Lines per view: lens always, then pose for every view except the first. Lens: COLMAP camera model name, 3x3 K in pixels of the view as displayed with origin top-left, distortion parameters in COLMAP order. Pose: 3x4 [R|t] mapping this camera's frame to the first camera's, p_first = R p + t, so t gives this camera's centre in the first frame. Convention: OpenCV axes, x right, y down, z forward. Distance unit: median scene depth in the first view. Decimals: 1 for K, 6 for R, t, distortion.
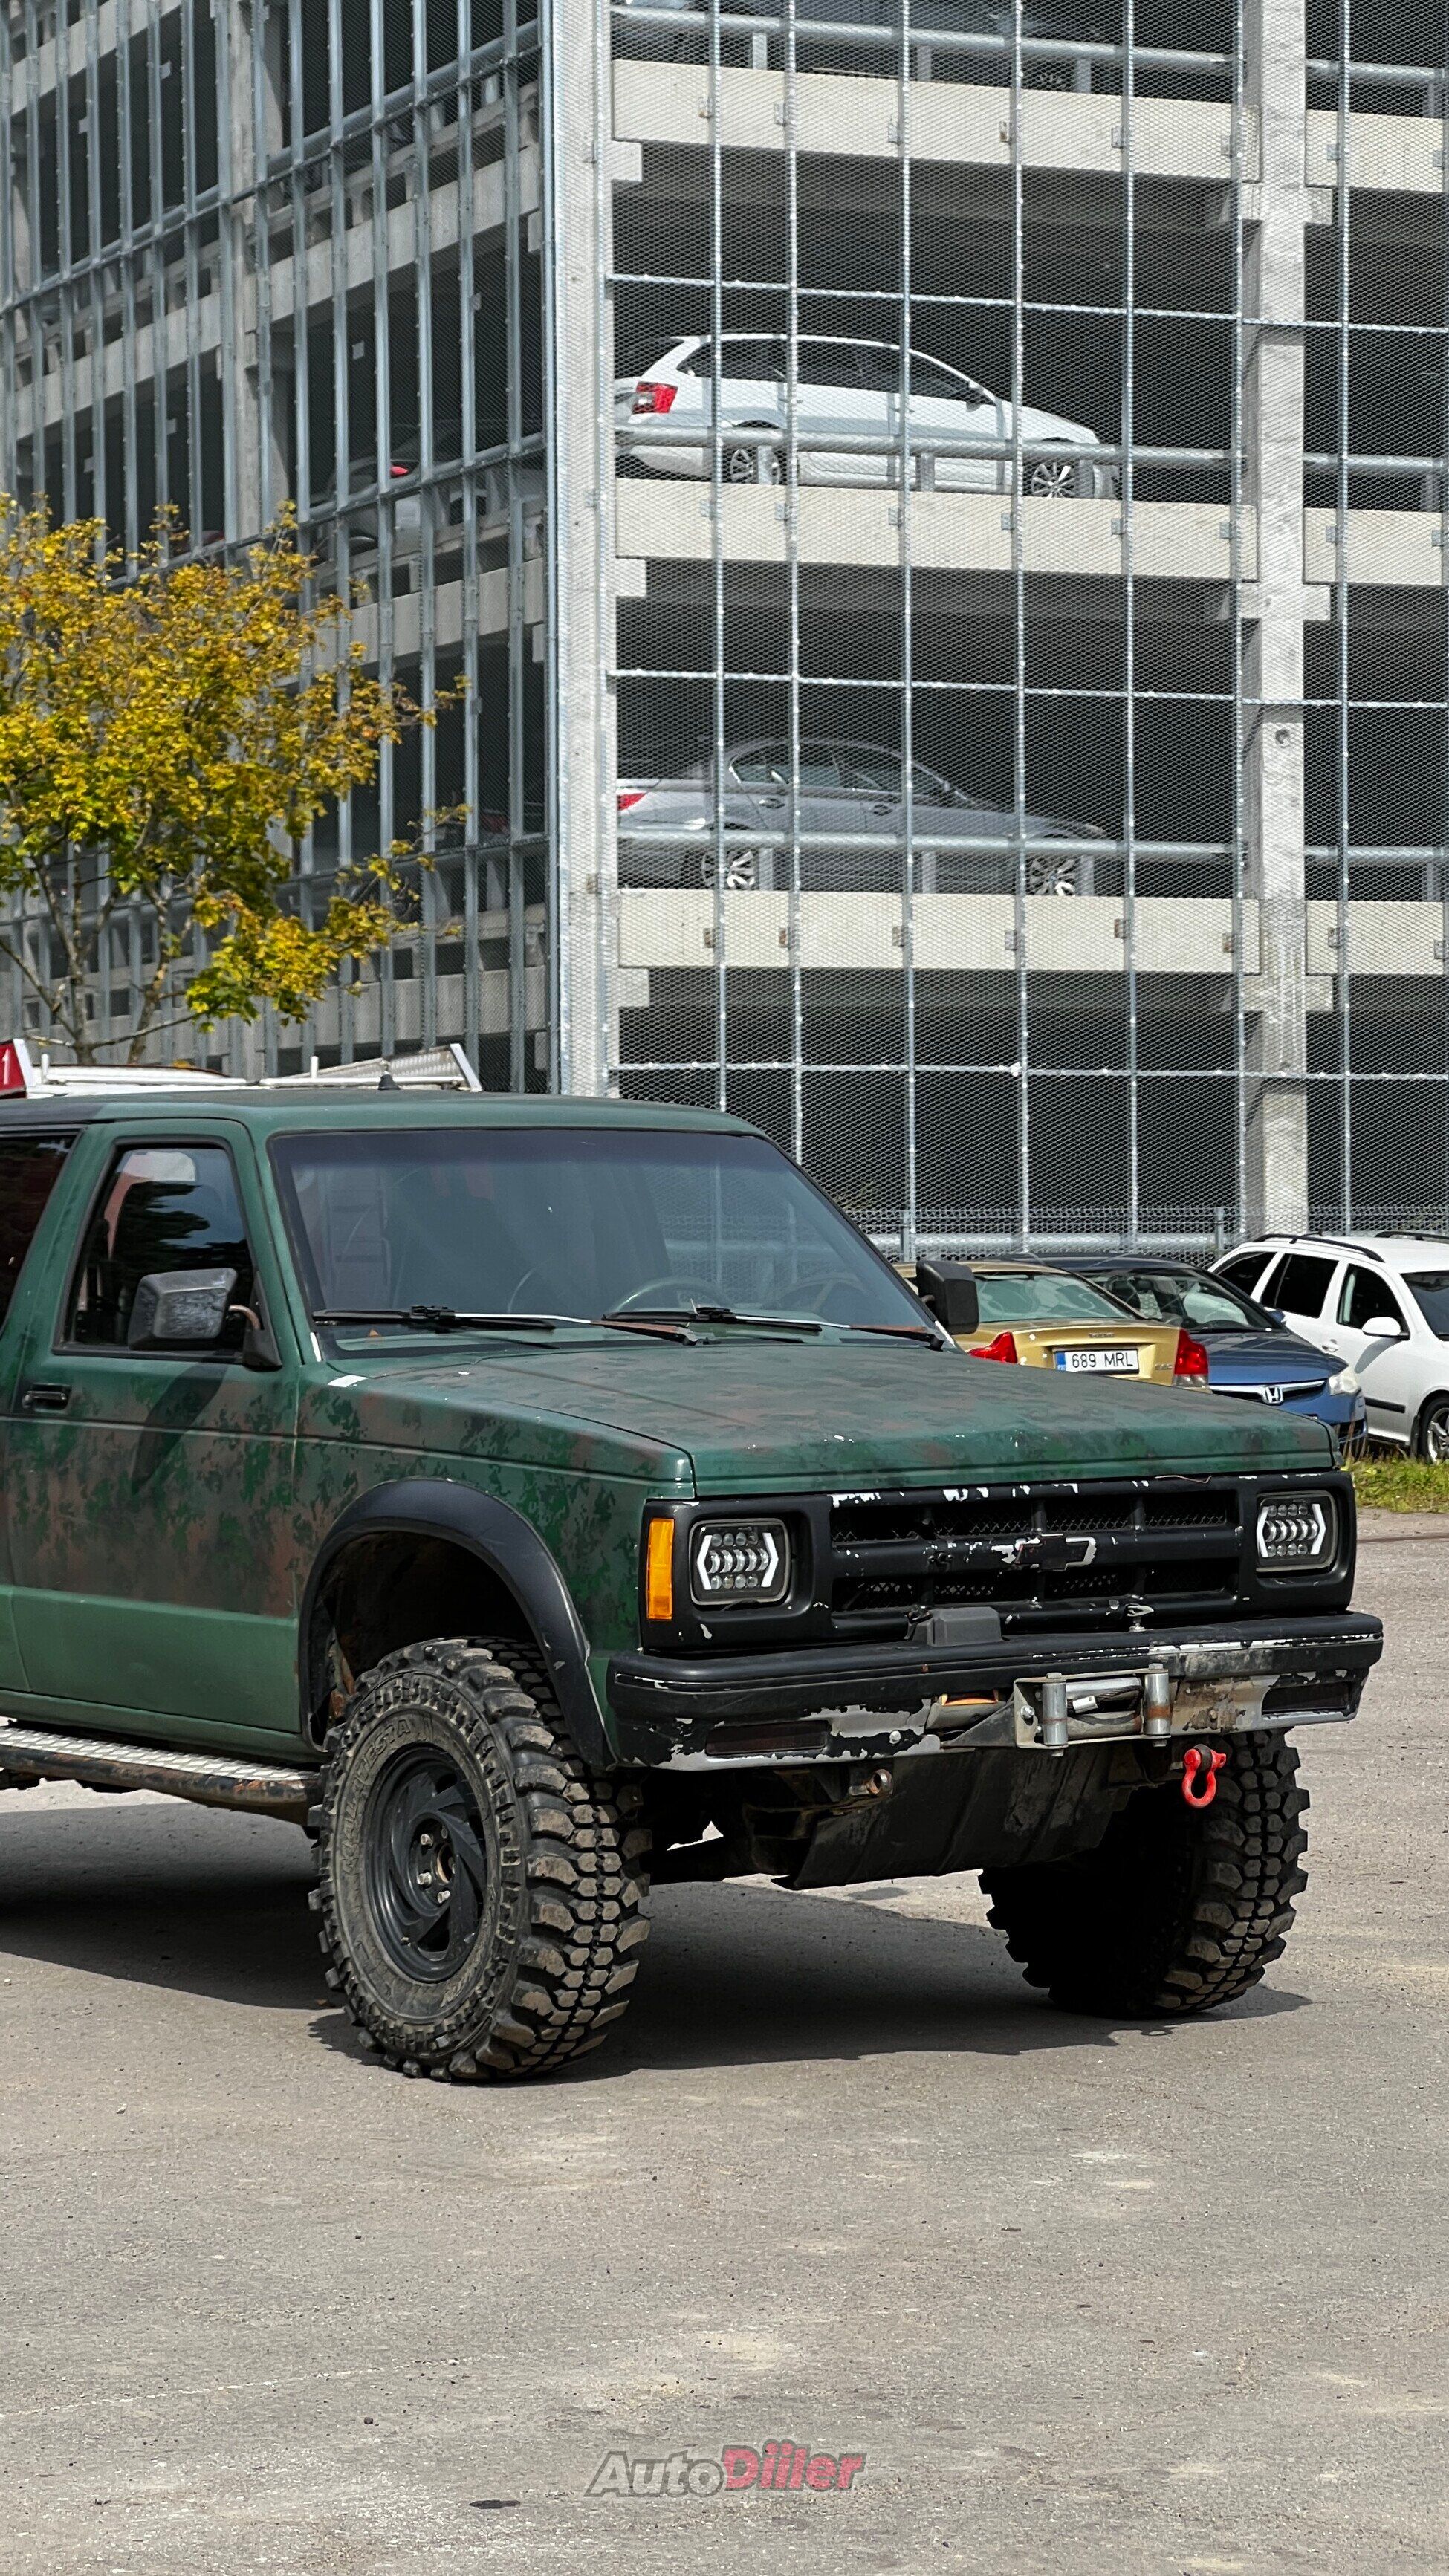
lens RADIAL K [[5977.0, 0, 713.2], [0, 5977.0, 1287.4], [0, 0, 1]] dist [-0.502046, 9.484524]
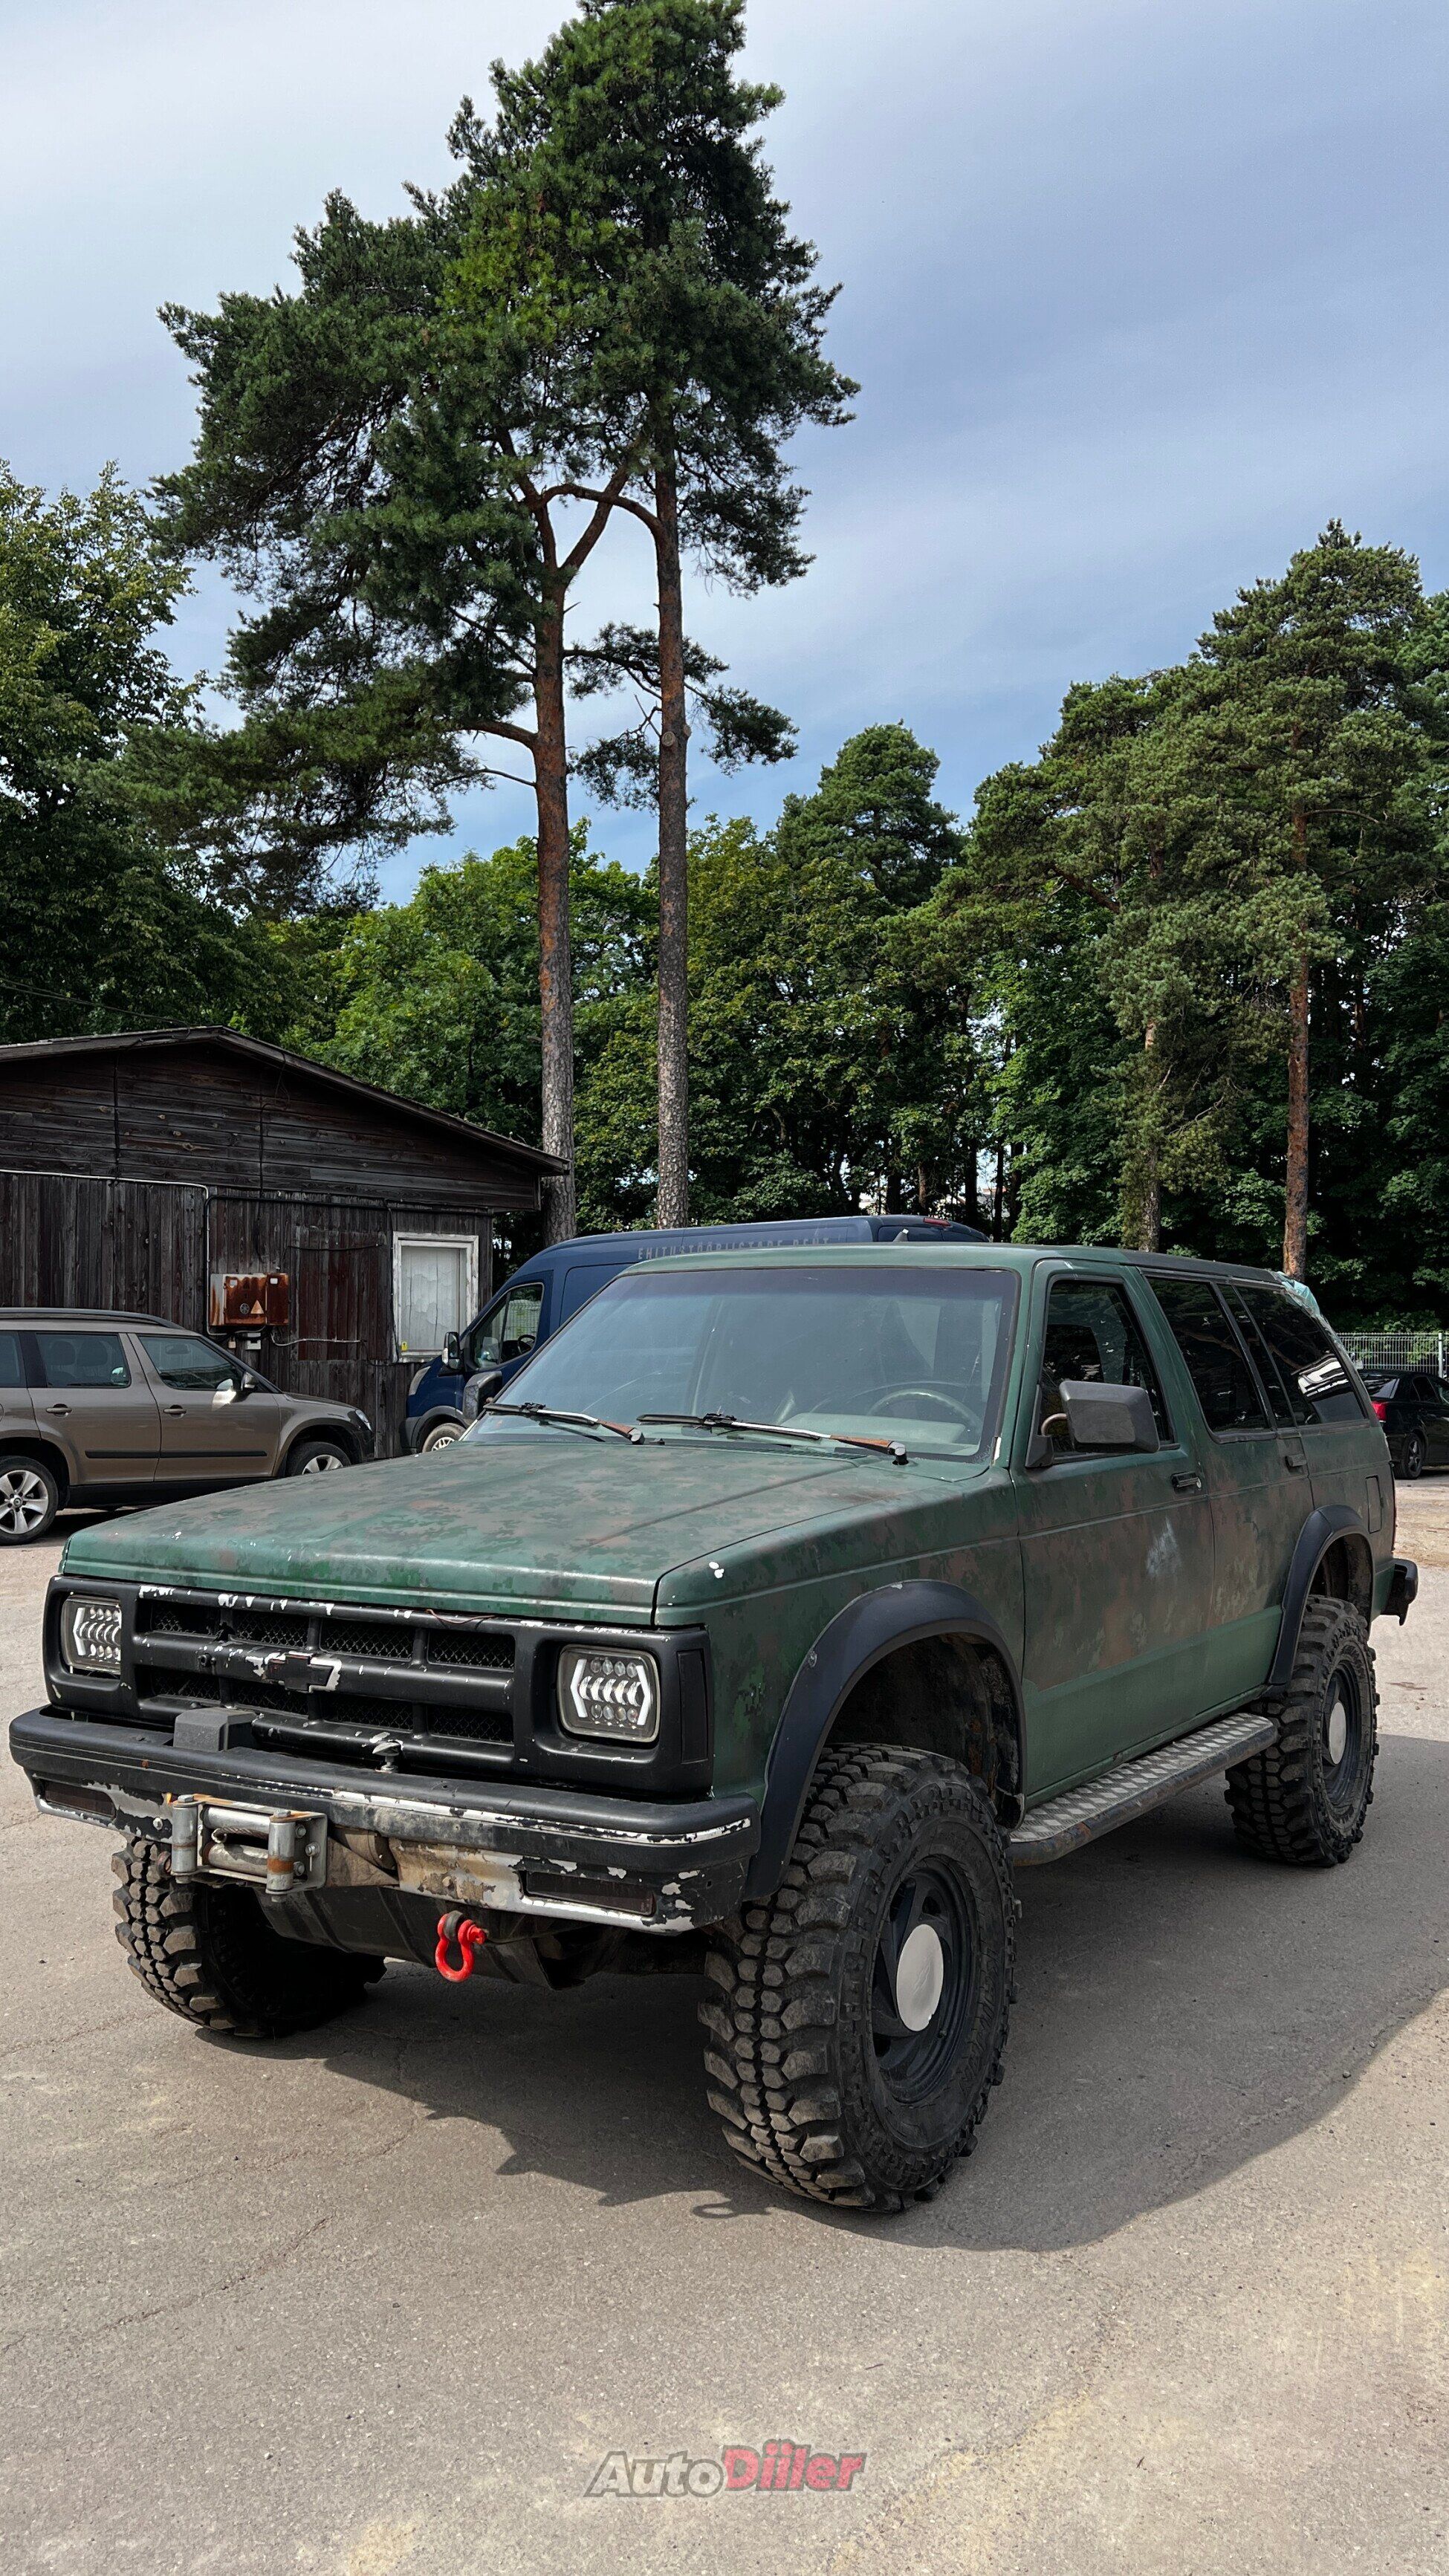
lens RADIAL K [[1938.2, 0, 722.2], [0, 1938.2, 1276.5], [0, 0, 1]] dist [0.133121, -0.339290]
pose [[0.397092, -0.023972, -0.917466, 0.341820], [-0.020153, 0.999190, -0.034831, -0.010070], [0.917557, 0.032321, 0.396287, 0.828827]]
